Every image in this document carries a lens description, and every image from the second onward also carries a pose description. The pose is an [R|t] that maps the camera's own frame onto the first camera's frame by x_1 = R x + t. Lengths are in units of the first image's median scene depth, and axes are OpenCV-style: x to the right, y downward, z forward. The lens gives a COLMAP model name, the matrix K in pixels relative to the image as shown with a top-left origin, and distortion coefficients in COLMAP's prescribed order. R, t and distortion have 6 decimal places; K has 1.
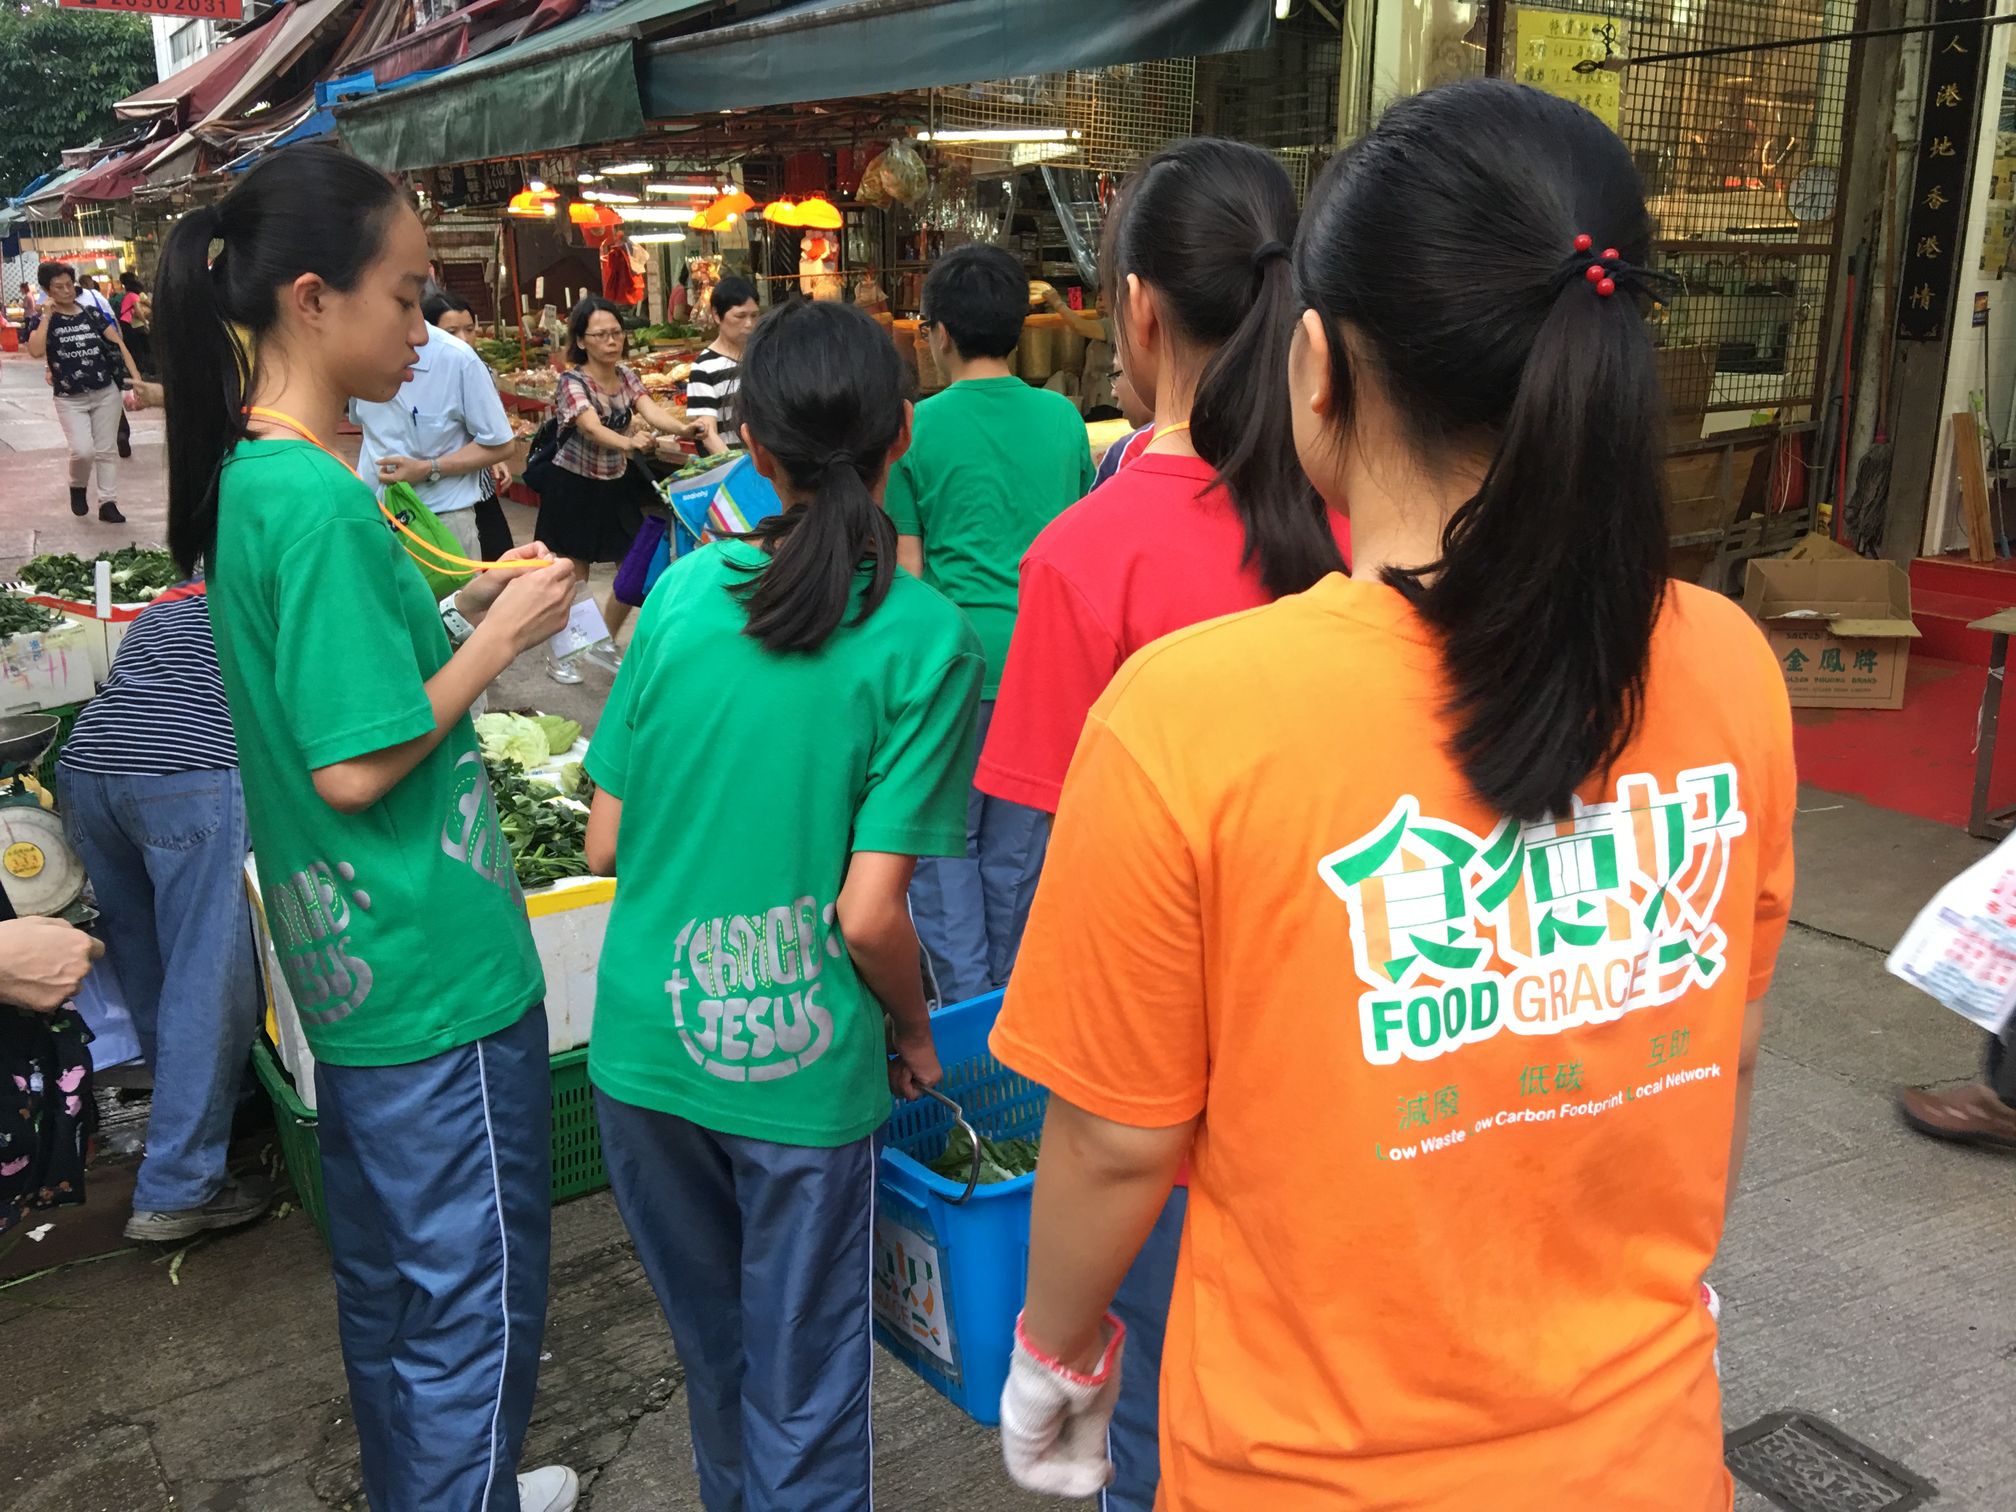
lens RADIAL K [[1680.1, 0, 993.1], [0, 1680.1, 746.0], [0, 0, 1]] dist [0.013644, -0.058111]
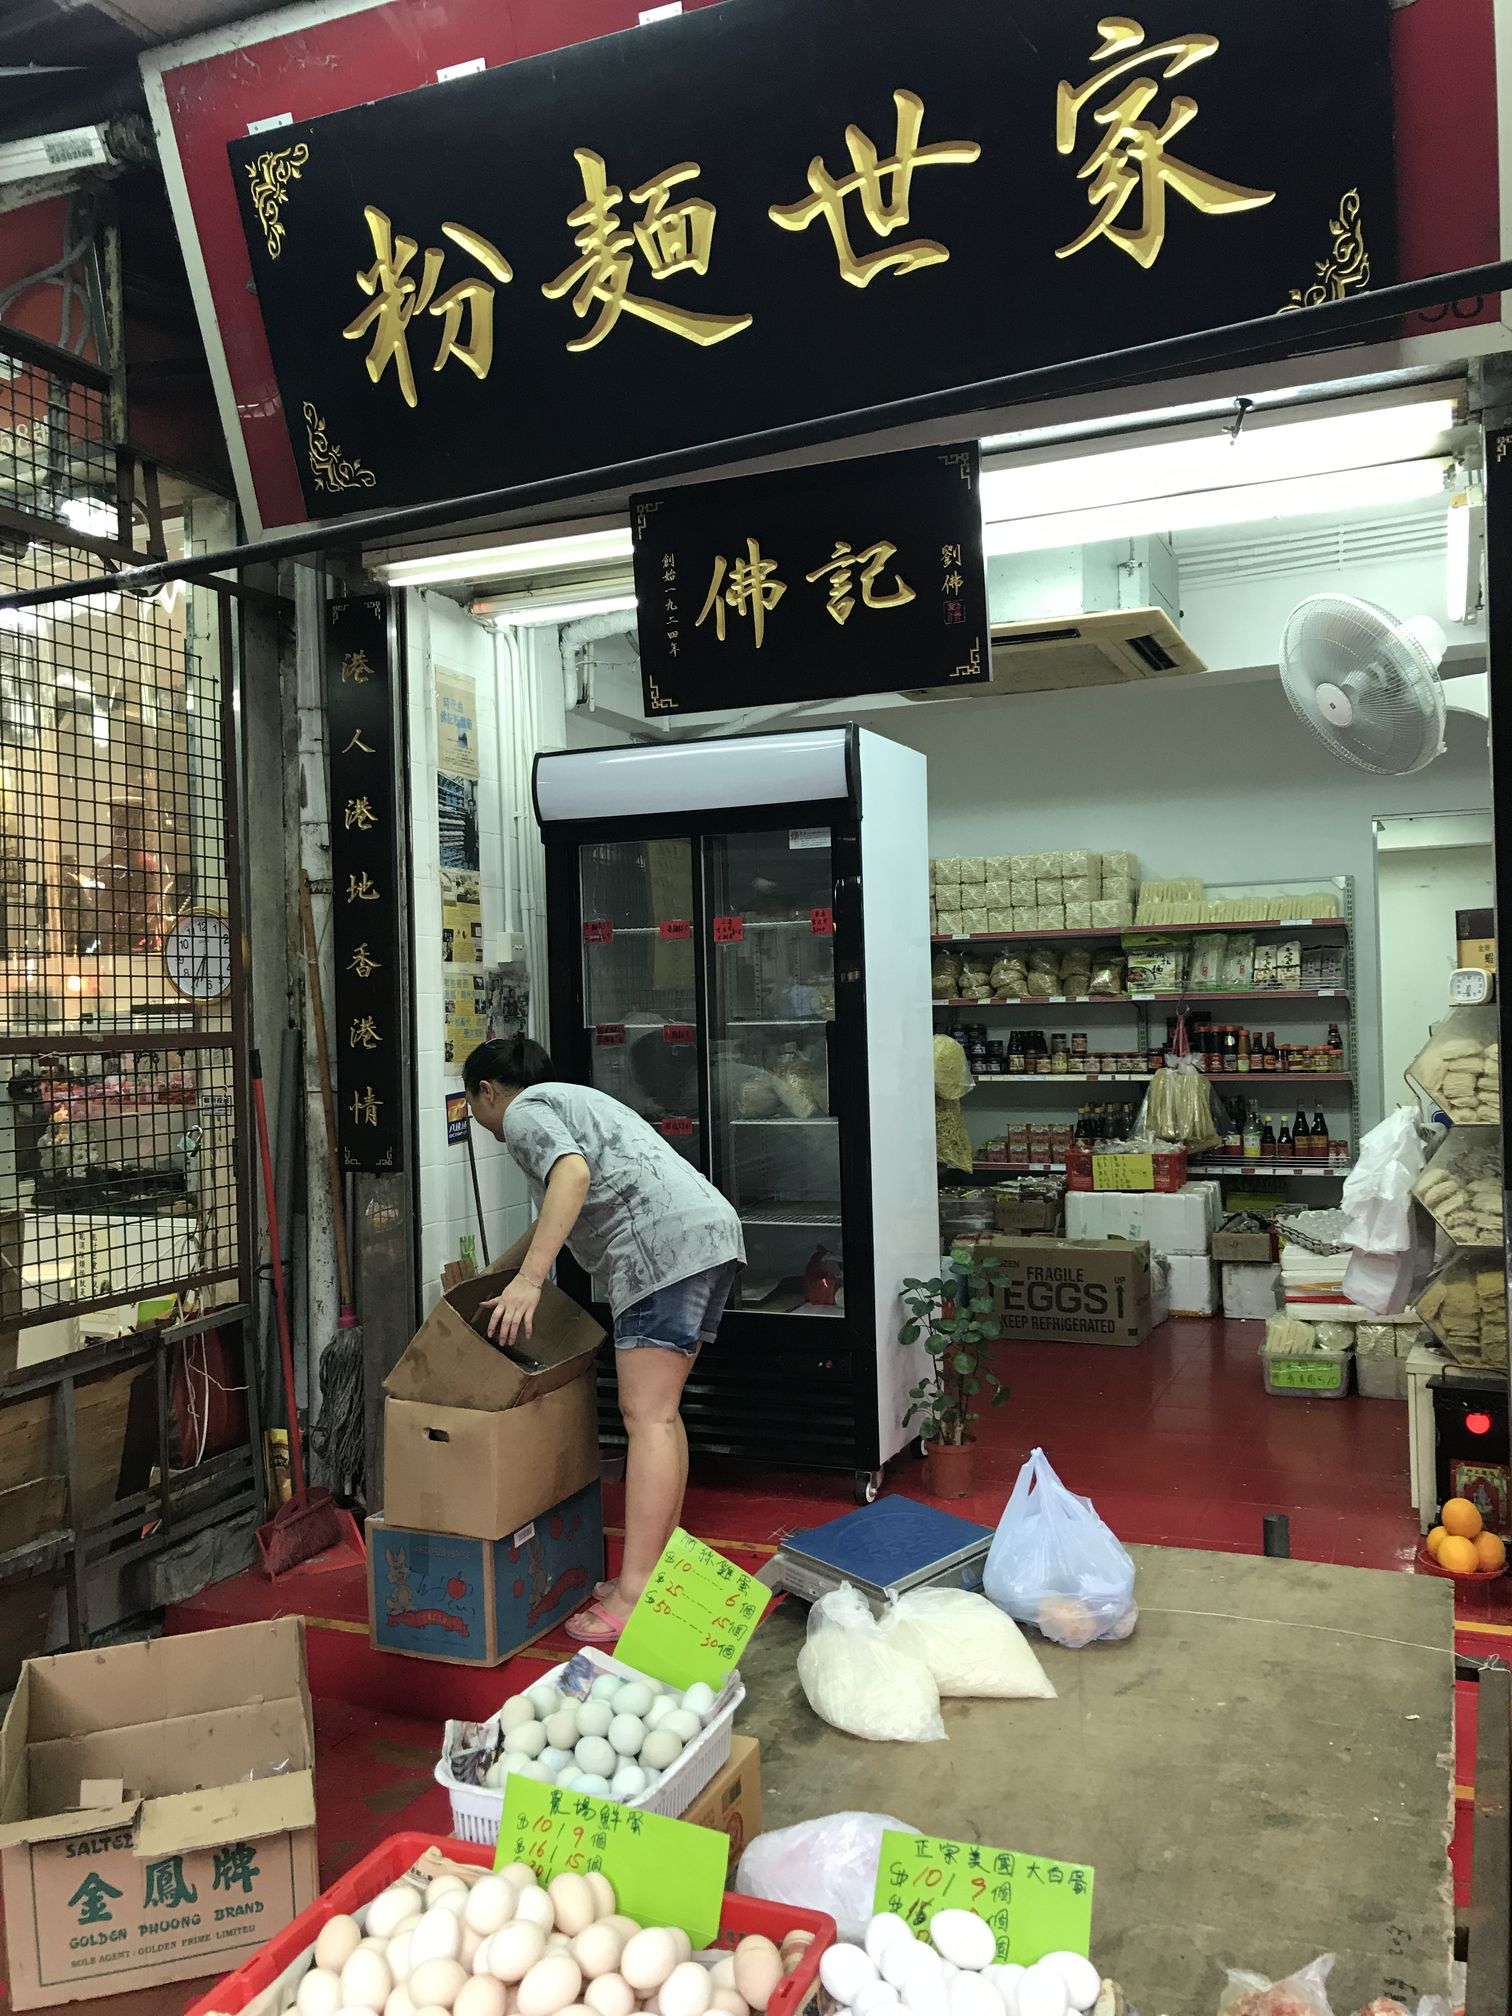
lens RADIAL K [[1636.5, 0, 757.5], [0, 1636.5, 1011.9], [0, 0, 1]] dist [0.002507, -0.001129]
pose [[0.835369, -0.019688, 0.549336, 0.201899], [0.170233, 0.959493, -0.224485, -0.081761], [-0.522665, 0.281043, 0.804883, 0.241074]]
